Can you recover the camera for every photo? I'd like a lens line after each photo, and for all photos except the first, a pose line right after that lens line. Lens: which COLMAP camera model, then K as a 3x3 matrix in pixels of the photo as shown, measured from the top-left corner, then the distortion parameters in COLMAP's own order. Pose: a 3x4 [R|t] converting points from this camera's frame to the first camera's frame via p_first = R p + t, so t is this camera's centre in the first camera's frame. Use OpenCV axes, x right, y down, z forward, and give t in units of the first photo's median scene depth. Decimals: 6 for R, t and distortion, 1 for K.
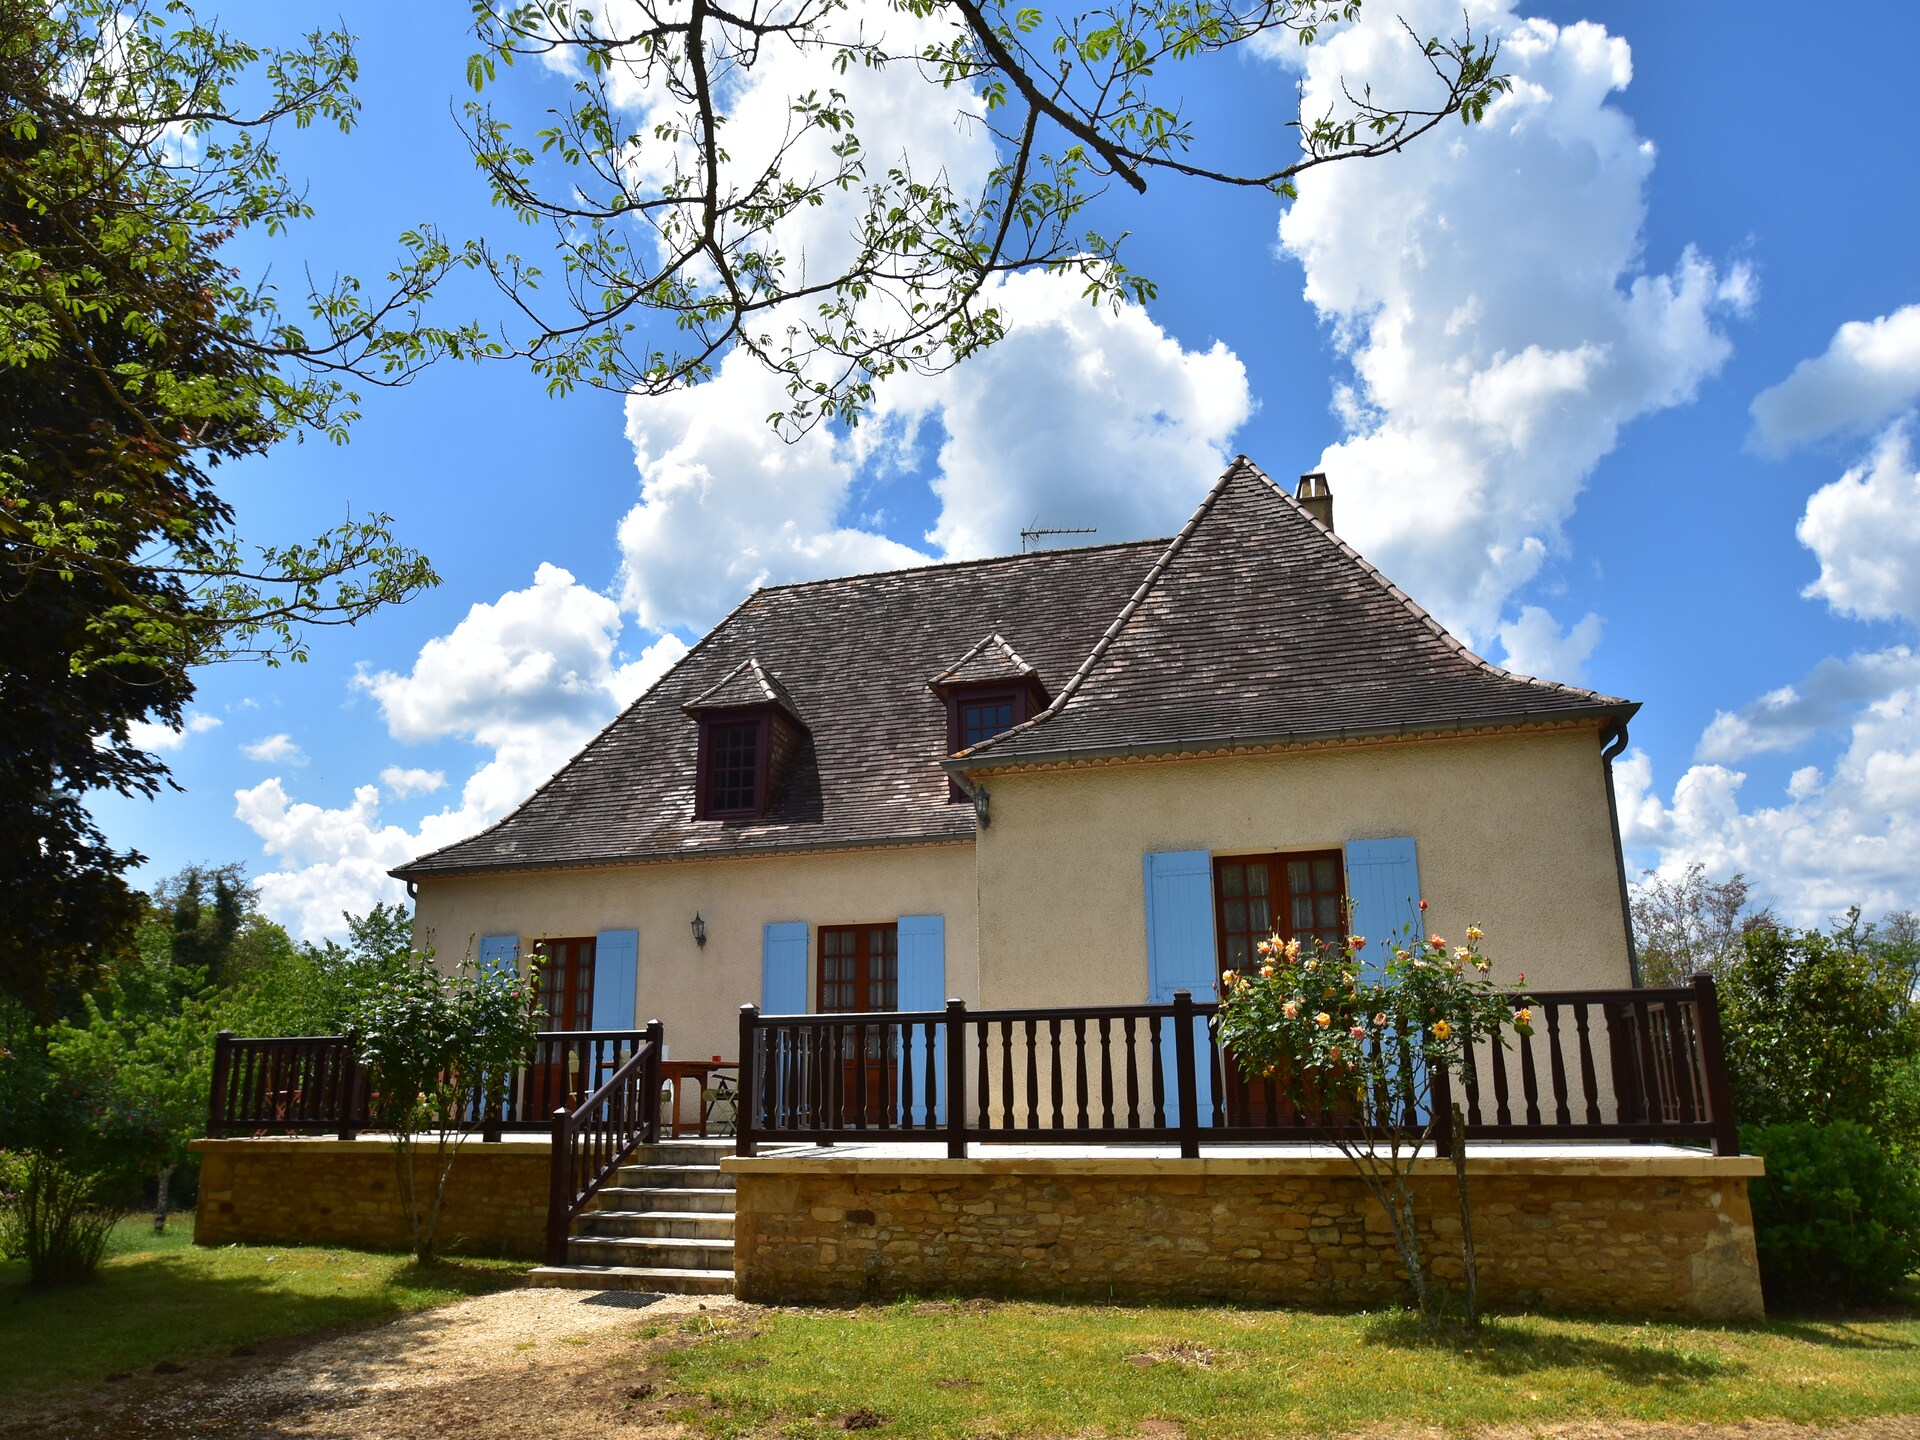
lens RADIAL K [[1492.0, 0, 960.0], [0, 1492.0, 720.0], [0, 0, 1]] dist [-0.004055, -0.001039]
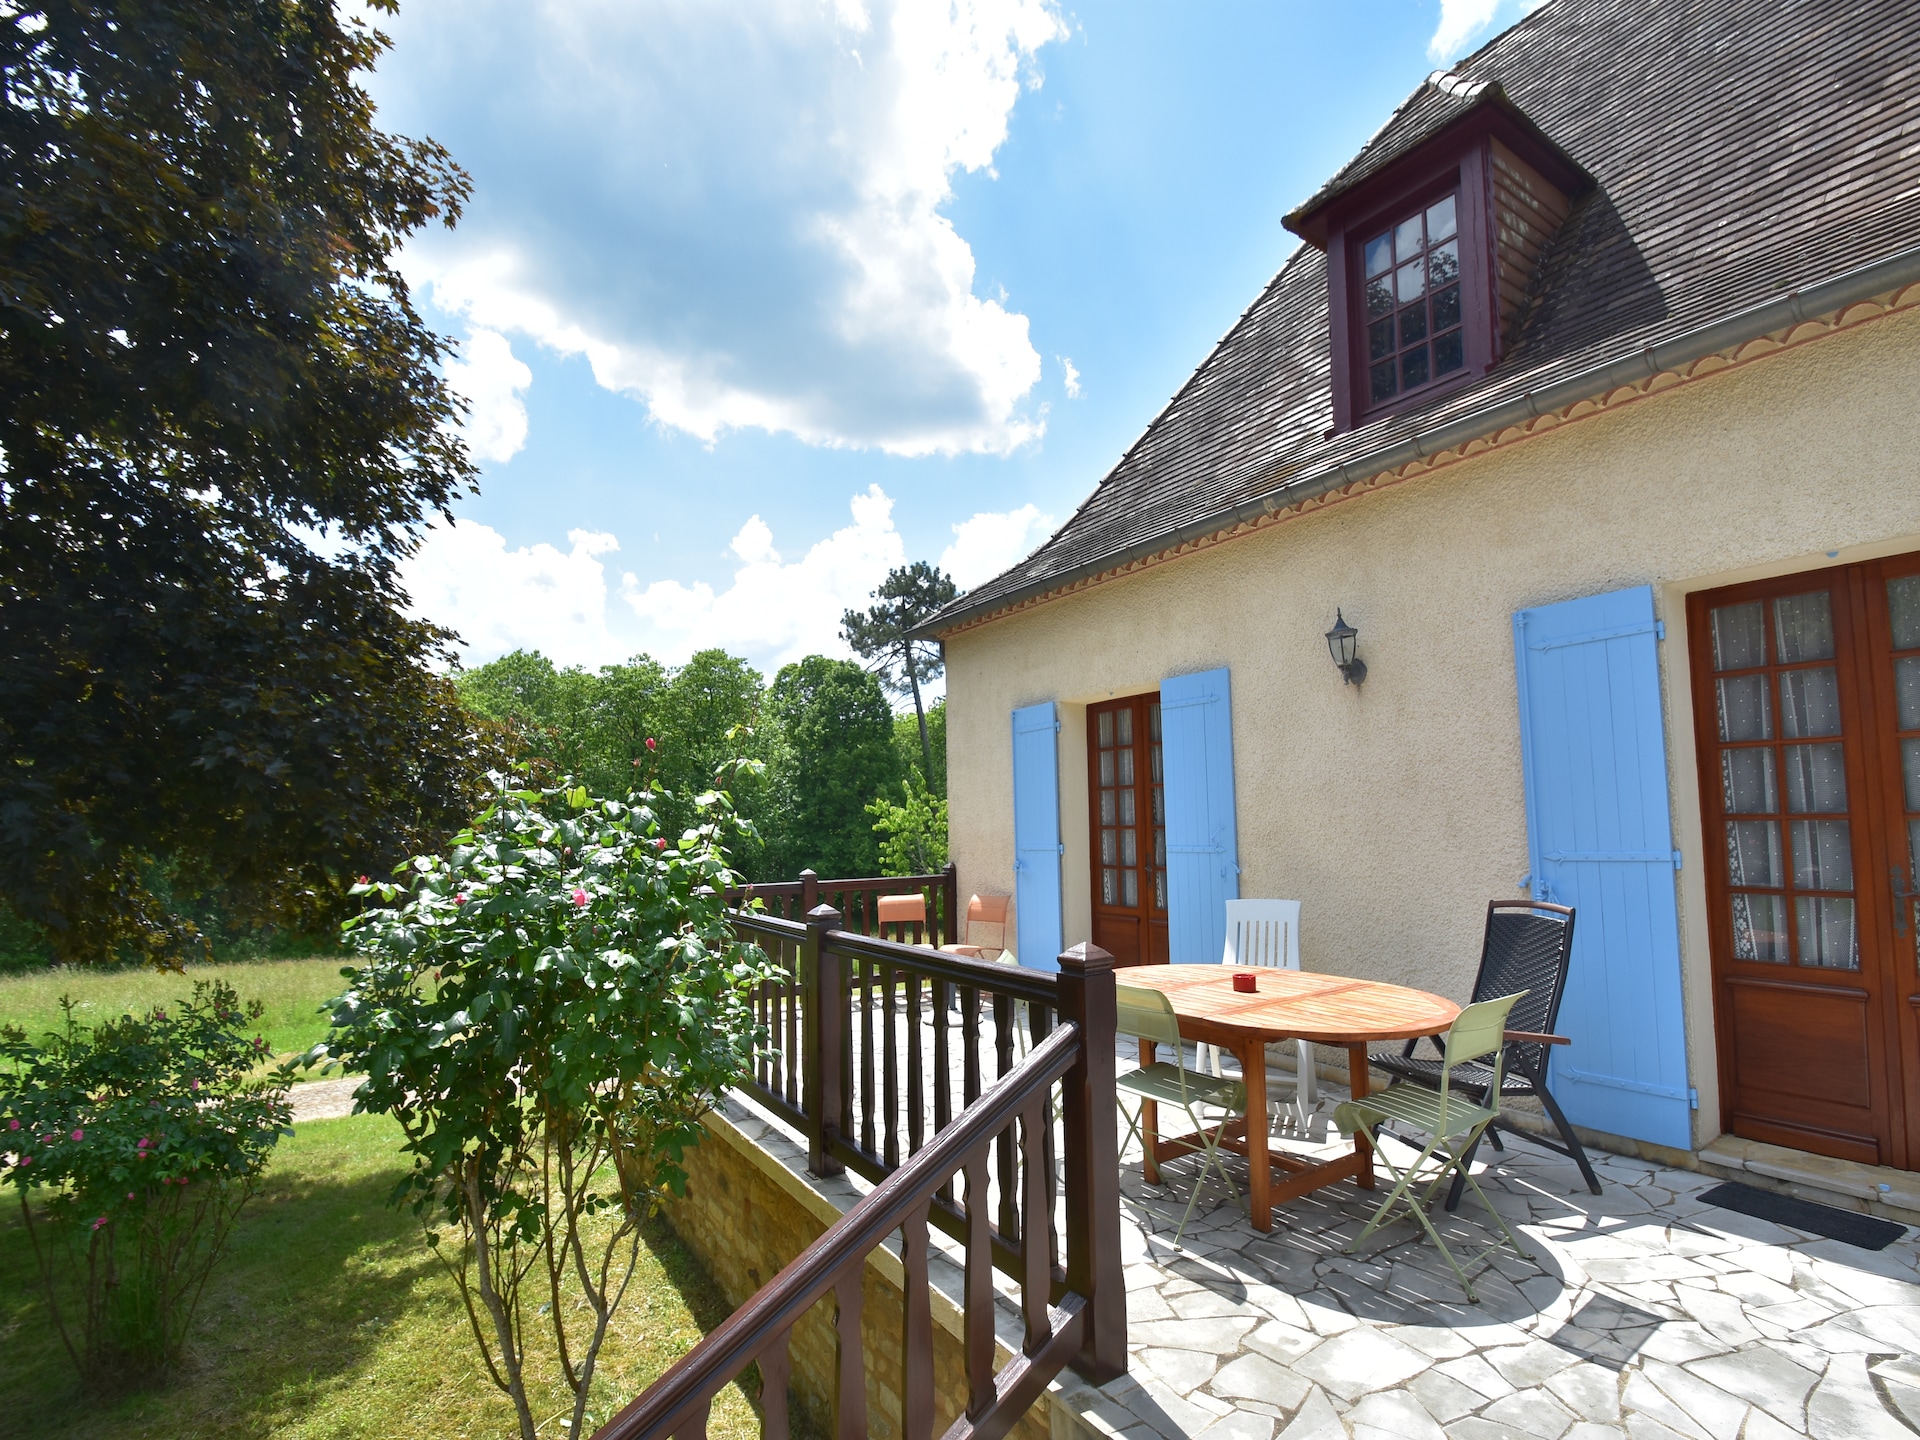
lens RADIAL K [[891.7, 0, 953.1], [0, 891.7, 749.0], [0, 0, 1]] dist [0.026022, -0.025390]
pose [[0.746316, -0.058820, -0.662988, -0.080884], [0.181388, 0.976359, 0.117564, 0.110608], [0.640399, -0.207998, 0.739342, 0.678123]]
